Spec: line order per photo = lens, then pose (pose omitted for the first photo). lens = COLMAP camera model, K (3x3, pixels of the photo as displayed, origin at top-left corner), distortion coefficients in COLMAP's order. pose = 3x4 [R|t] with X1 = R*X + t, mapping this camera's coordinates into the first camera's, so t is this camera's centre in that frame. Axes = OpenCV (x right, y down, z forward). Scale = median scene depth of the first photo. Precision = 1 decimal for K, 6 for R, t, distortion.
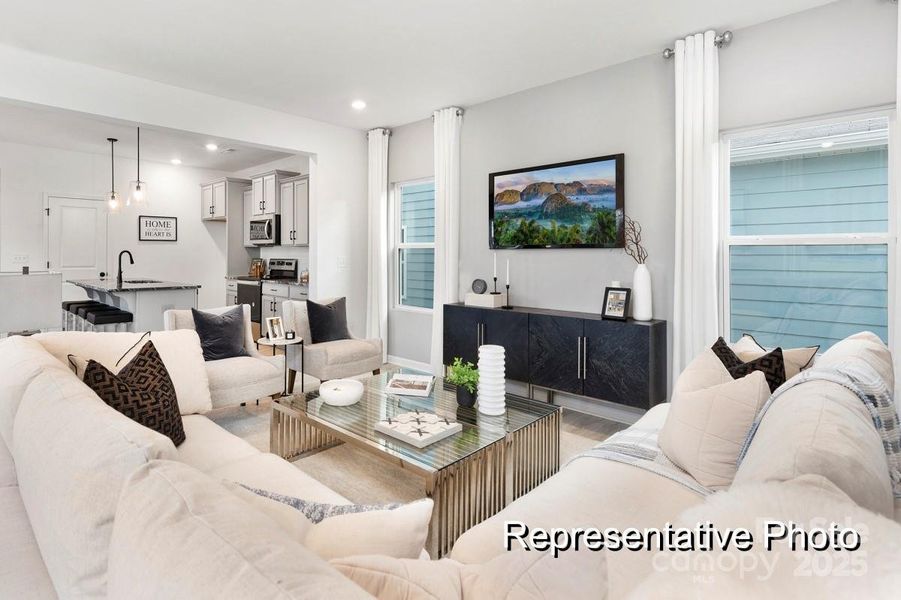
lens RADIAL K [[462.0, 0, 423.2], [0, 462.0, 253.5], [0, 0, 1]] dist [-0.000506, -0.000031]
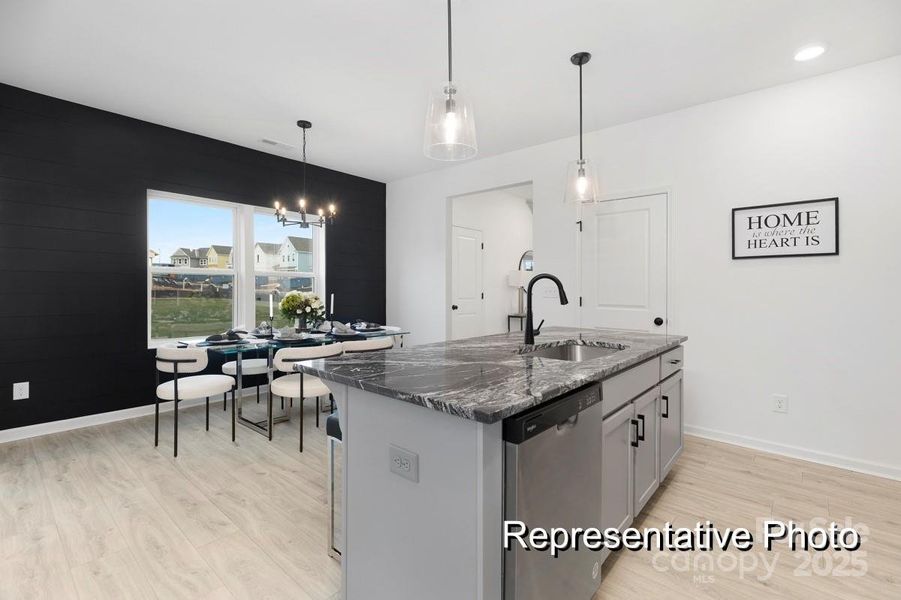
lens RADIAL K [[390.4, 0, 437.2], [0, 390.4, 286.4], [0, 0, 1]] dist [0.010937, 0.000695]
pose [[0.024482, -0.009526, -0.999655, -0.167790], [-0.005861, 0.999936, -0.009672, 0.006257], [0.999683, 0.006095, 0.024425, 0.562813]]
